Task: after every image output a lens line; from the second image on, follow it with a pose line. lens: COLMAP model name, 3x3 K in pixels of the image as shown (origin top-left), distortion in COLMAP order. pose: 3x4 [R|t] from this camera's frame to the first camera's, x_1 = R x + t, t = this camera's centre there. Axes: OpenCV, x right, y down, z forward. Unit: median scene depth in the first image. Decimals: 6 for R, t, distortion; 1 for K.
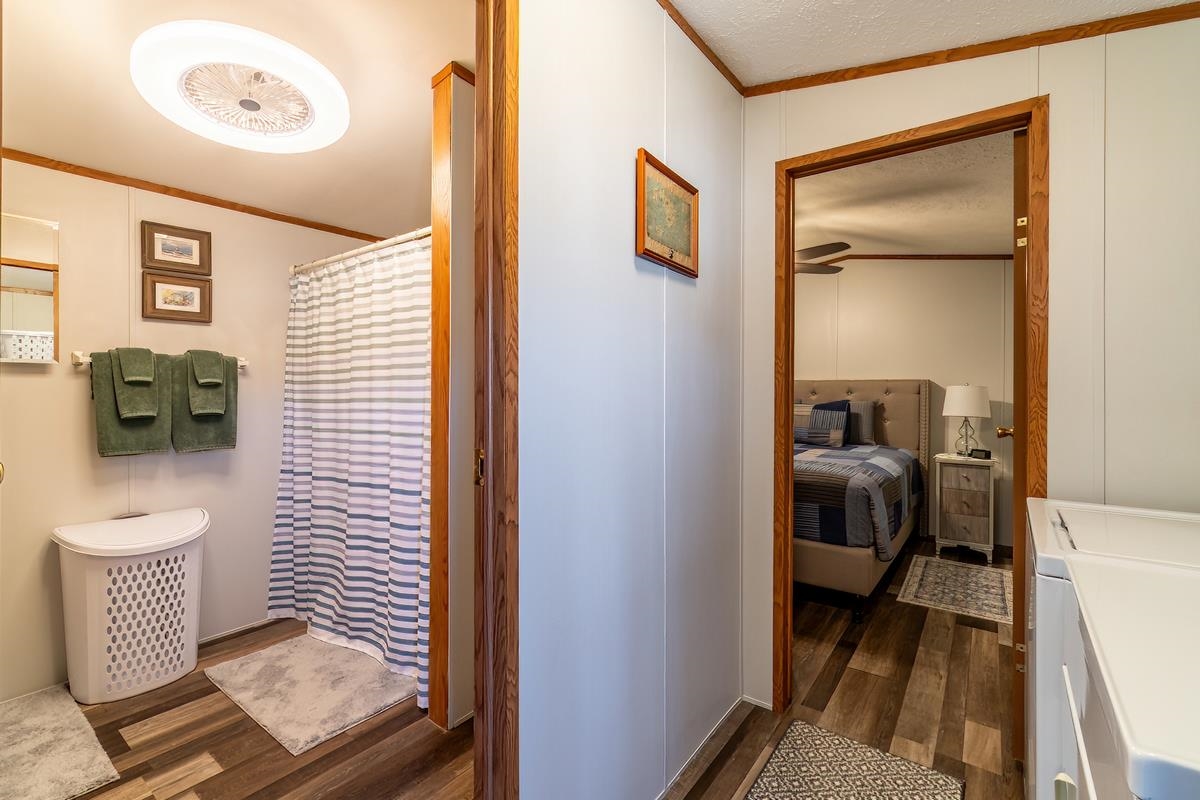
lens RADIAL K [[534.0, 0, 595.2], [0, 534.0, 388.7], [0, 0, 1]] dist [-0.004448, 0.002044]
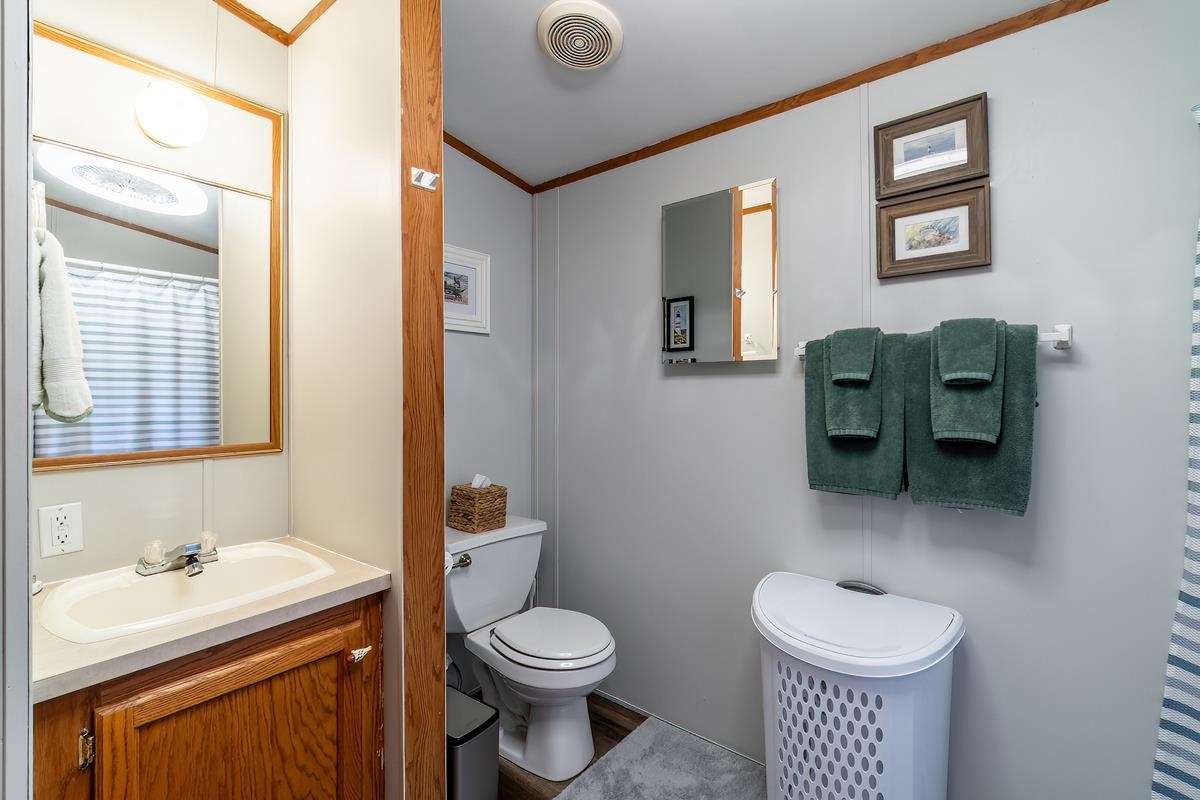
lens RADIAL K [[534.0, 0, 603.4], [0, 534.0, 390.0], [0, 0, 1]] dist [-0.004448, 0.002044]
pose [[-0.025604, -0.007629, -0.999643, -0.202375], [-0.002567, 0.999968, -0.007565, 0.003316], [0.999669, 0.002373, -0.025623, 0.675324]]
